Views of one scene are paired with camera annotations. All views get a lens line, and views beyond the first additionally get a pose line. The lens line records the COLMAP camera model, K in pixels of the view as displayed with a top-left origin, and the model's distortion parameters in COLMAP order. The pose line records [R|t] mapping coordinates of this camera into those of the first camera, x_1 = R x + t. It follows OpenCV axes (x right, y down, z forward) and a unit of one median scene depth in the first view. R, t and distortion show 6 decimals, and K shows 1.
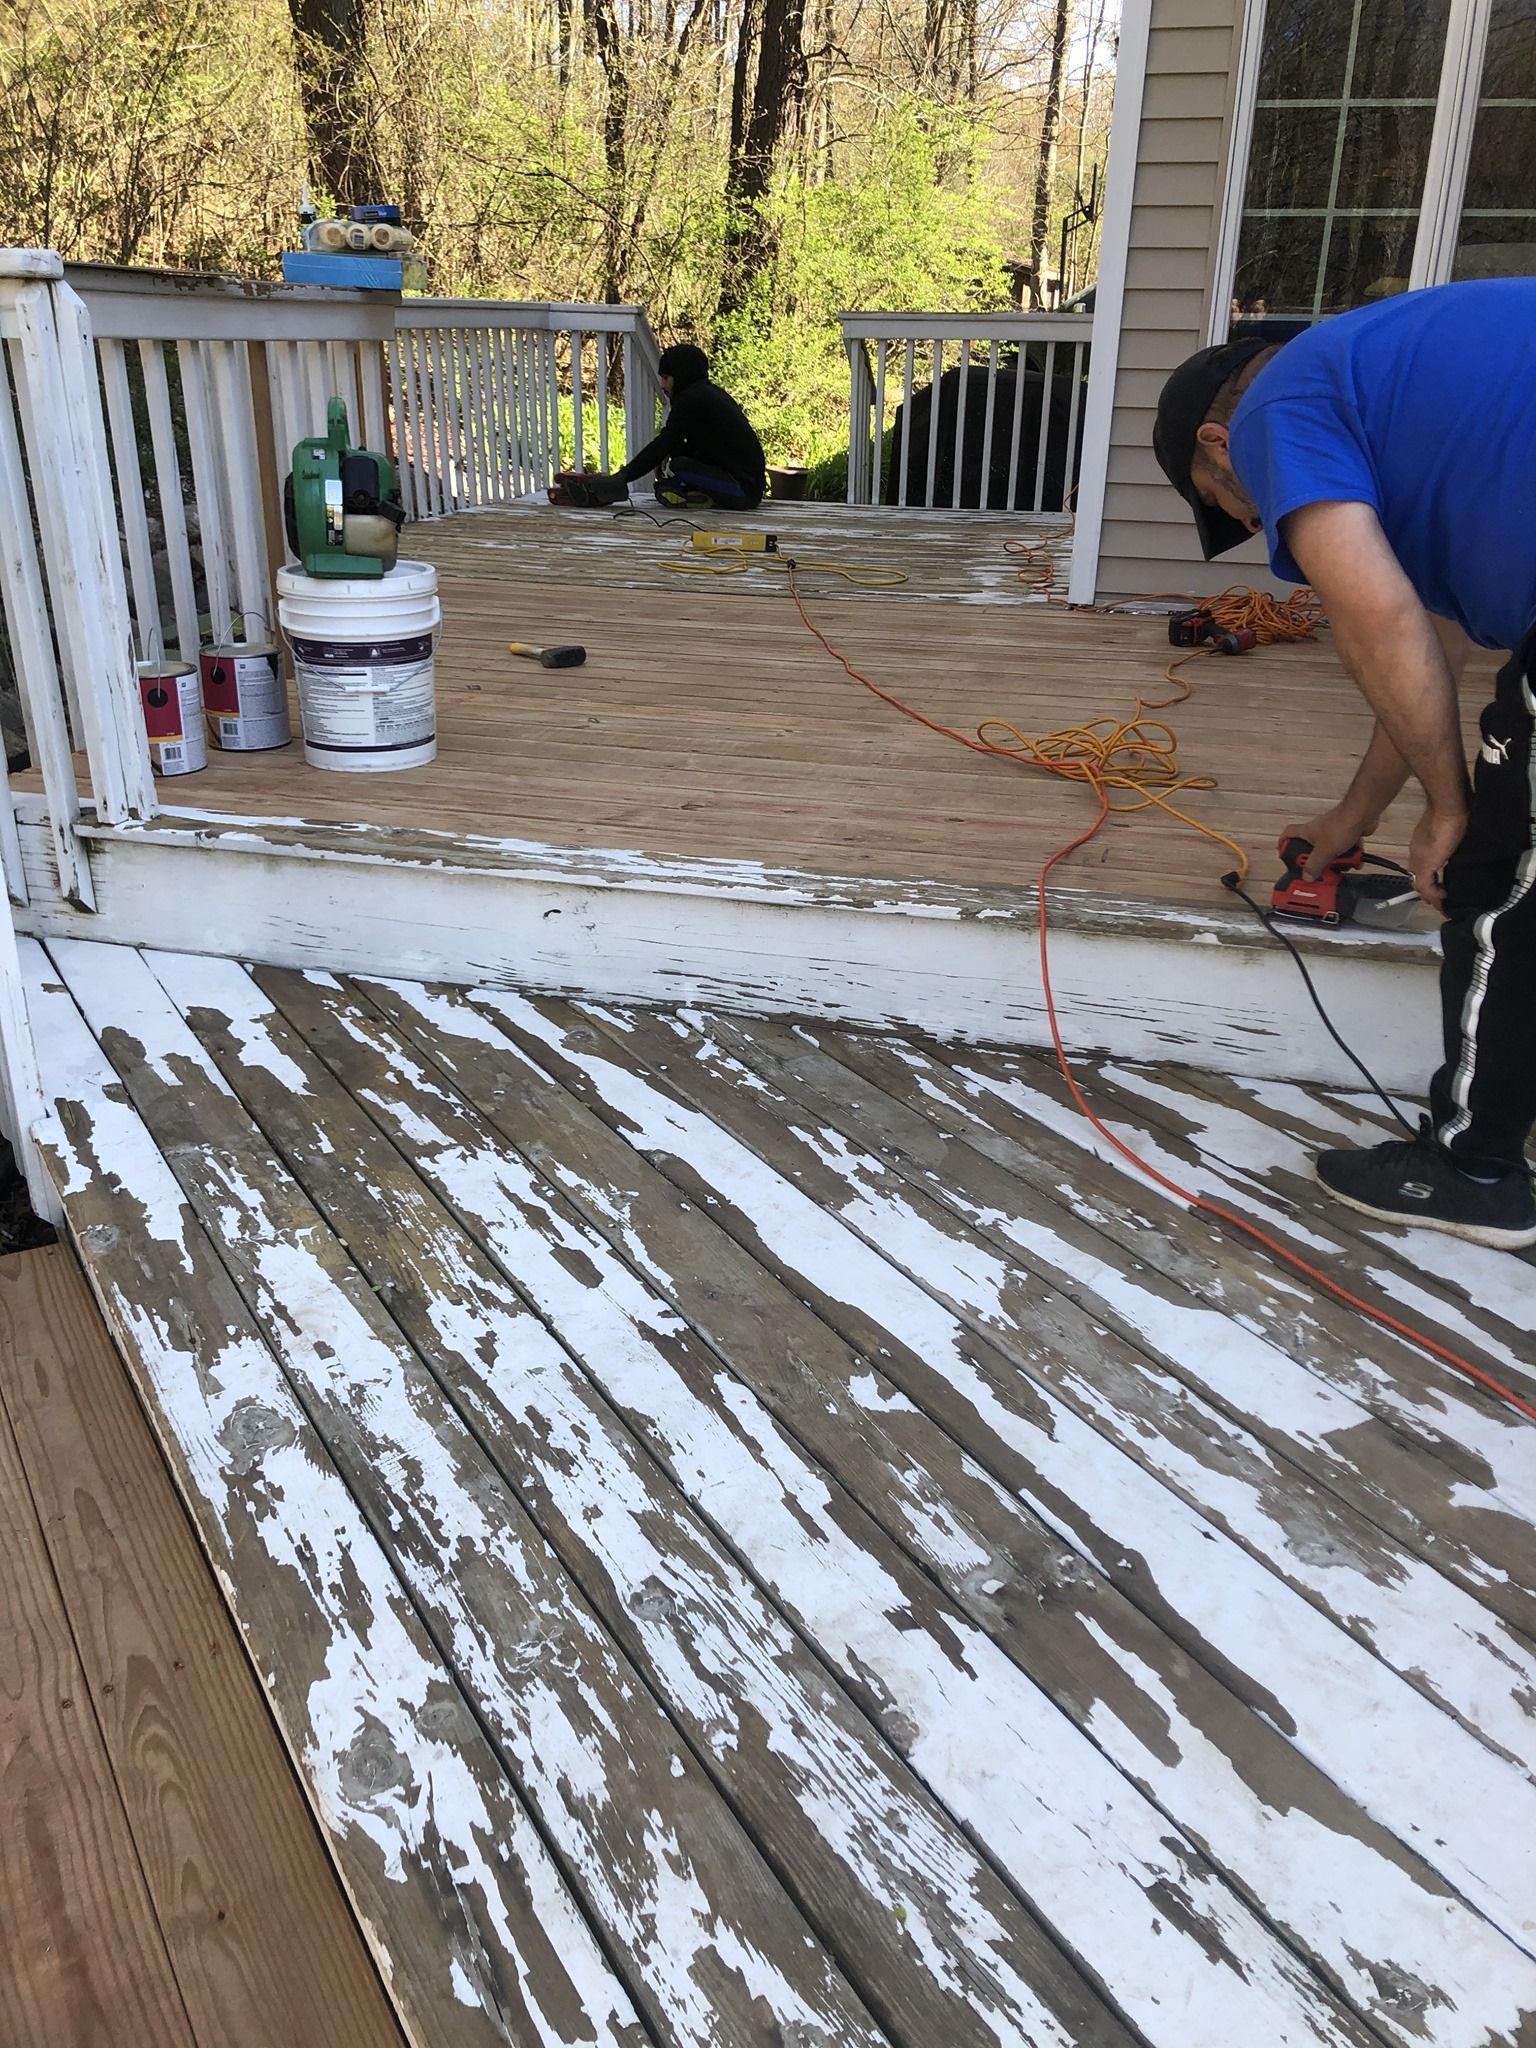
lens RADIAL K [[1648.9, 0, 768.0], [0, 1648.9, 1024.0], [0, 0, 1]] dist [0.041116, -0.046378]
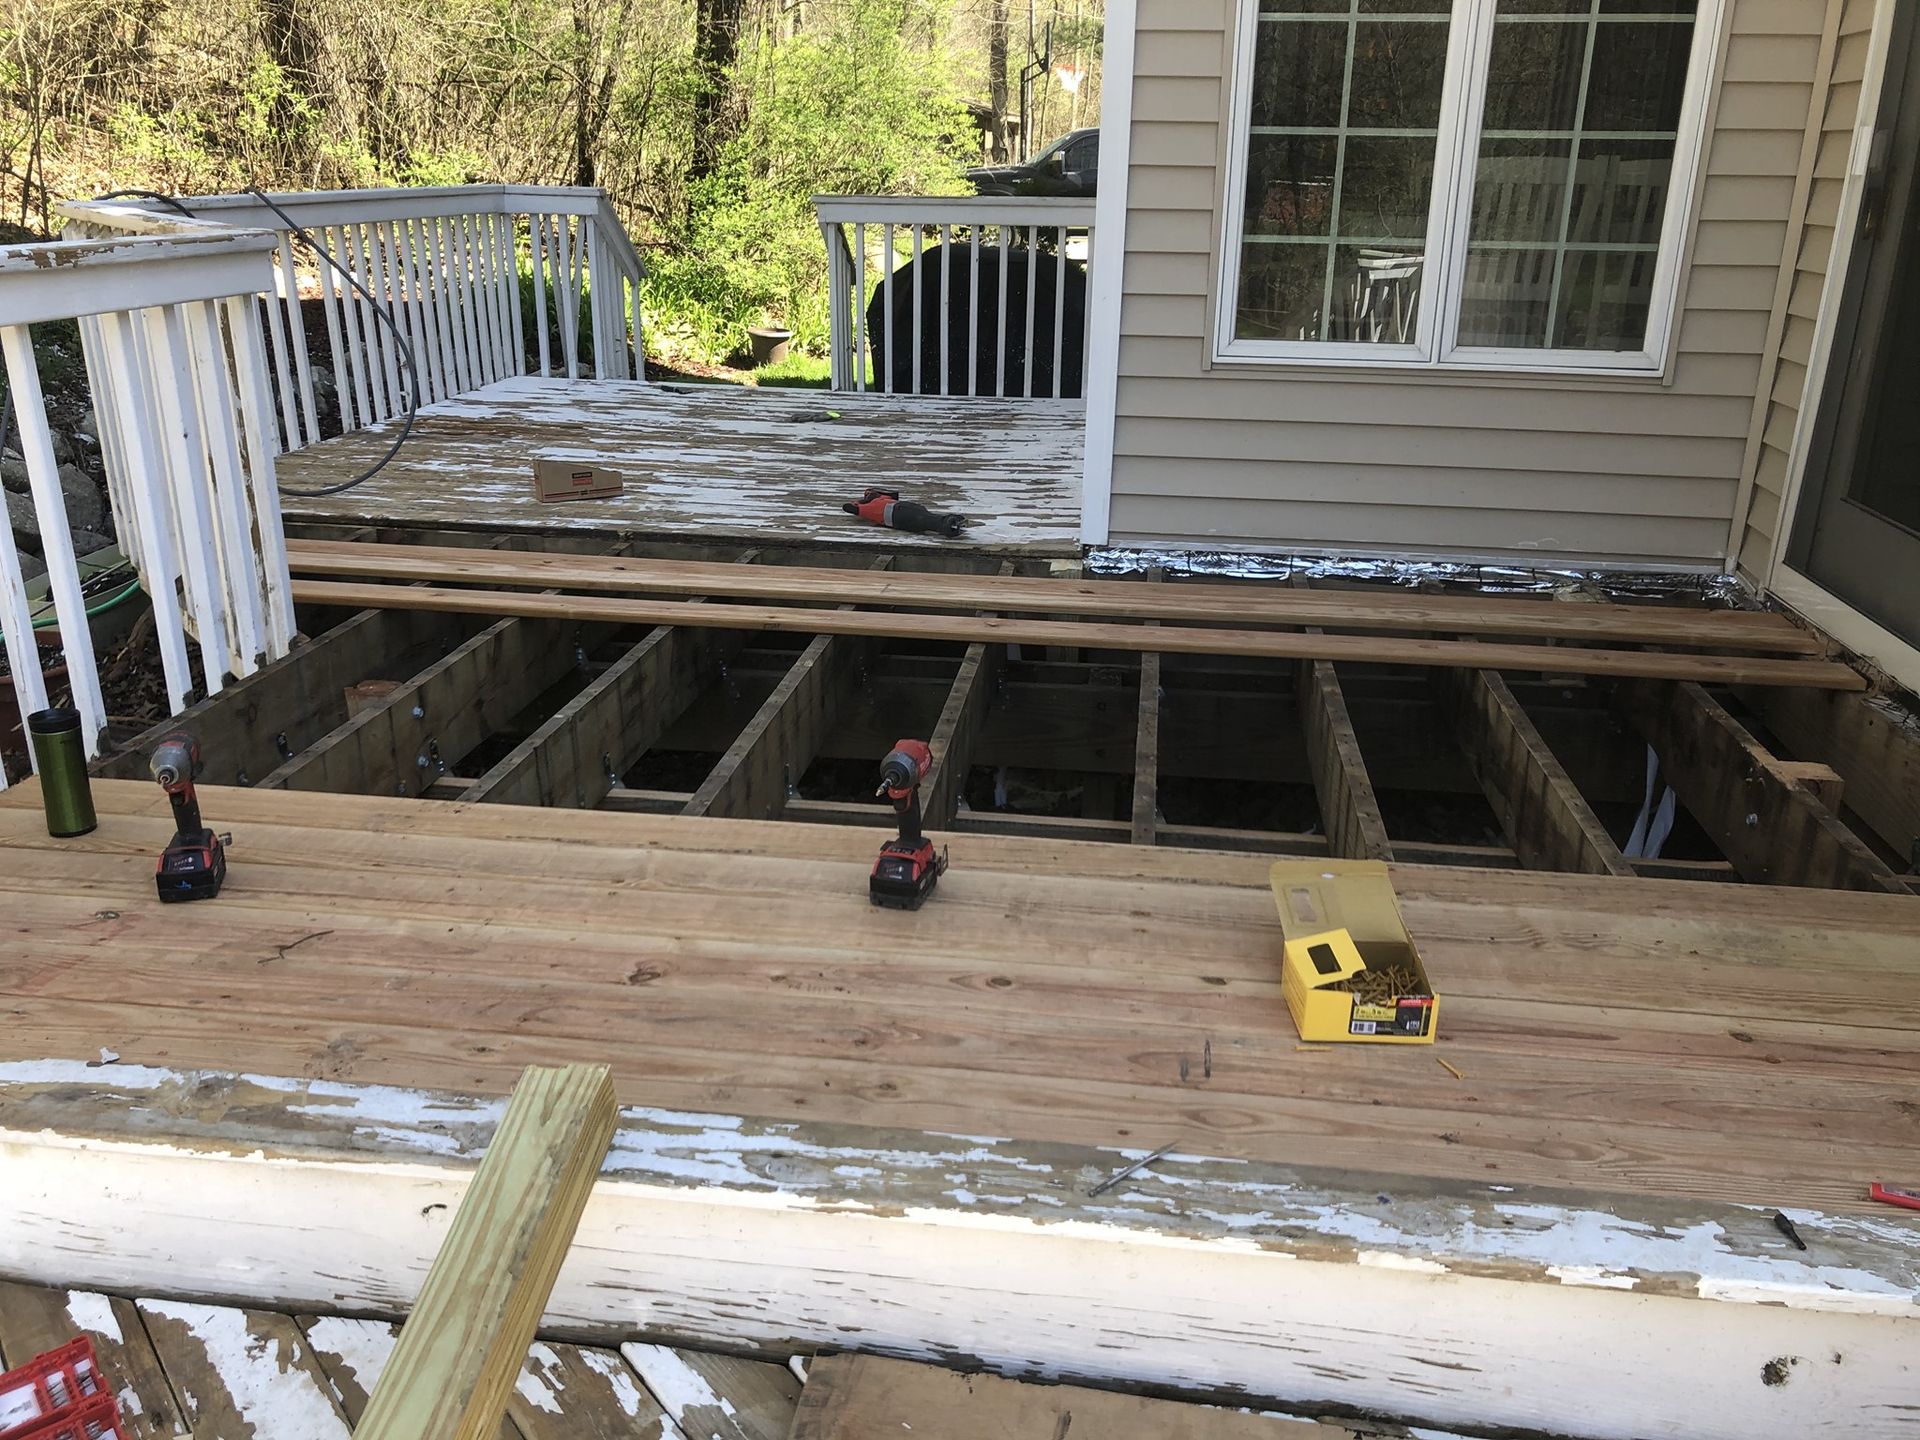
lens RADIAL K [[1545.8, 0, 960.0], [0, 1545.8, 720.0], [0, 0, 1]] dist [0.041116, -0.046378]
pose [[0.991884, -0.042381, 0.119878, 0.006144], [0.048039, 0.997844, -0.044714, -0.081355], [-0.117725, 0.050110, 0.991781, 0.112601]]
